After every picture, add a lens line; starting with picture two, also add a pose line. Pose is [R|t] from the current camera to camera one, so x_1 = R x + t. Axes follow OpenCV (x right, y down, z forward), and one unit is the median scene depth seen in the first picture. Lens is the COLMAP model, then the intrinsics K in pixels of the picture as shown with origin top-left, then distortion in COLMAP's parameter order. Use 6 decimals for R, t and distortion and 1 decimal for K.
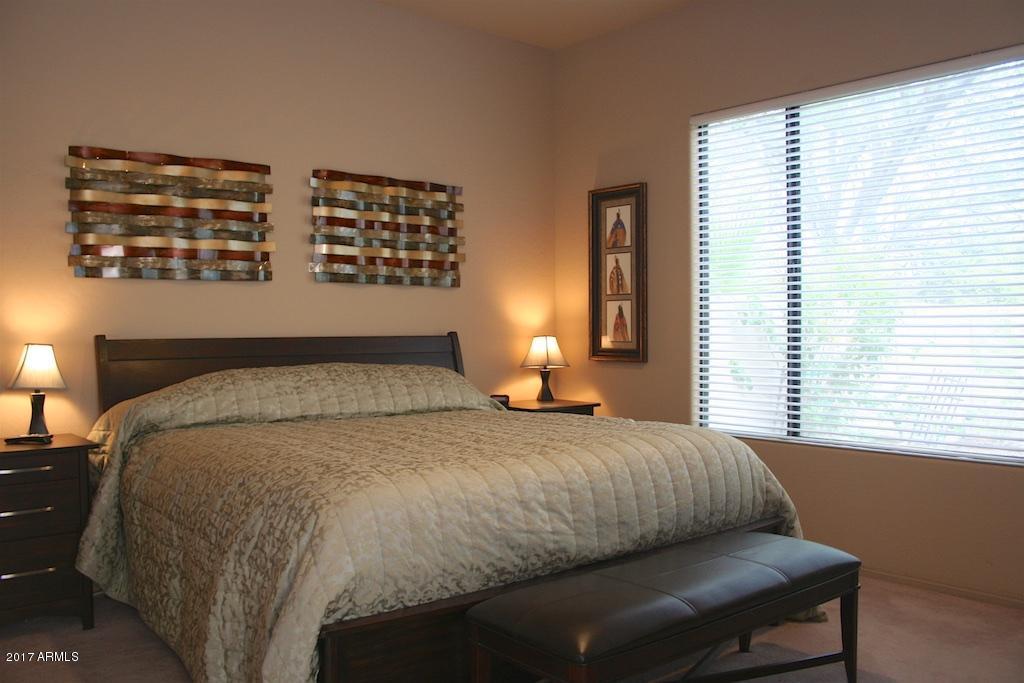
lens RADIAL K [[874.2, 0, 511.3], [0, 874.2, 354.1], [0, 0, 1]] dist [-0.124376, 0.000796]
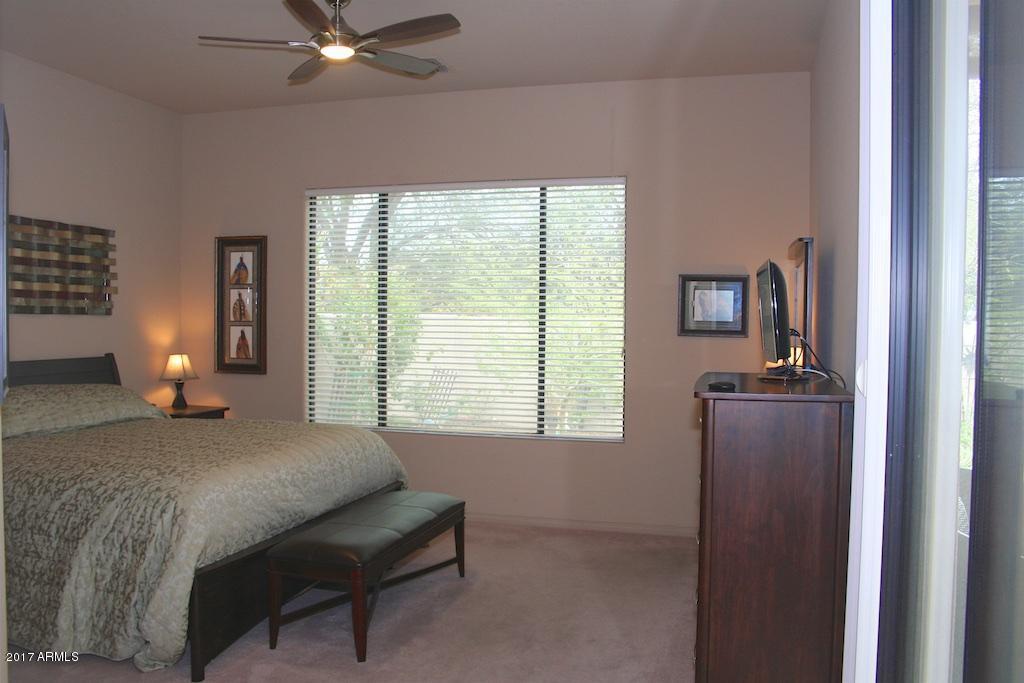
lens RADIAL K [[851.1, 0, 512.0], [0, 851.1, 341.5], [0, 0, 1]] dist [-0.153398, 0.118391]
pose [[0.822407, -0.005932, 0.568869, -0.261407], [0.003808, 0.999981, 0.004922, -0.045608], [-0.568887, -0.001882, 0.822413, -0.243781]]
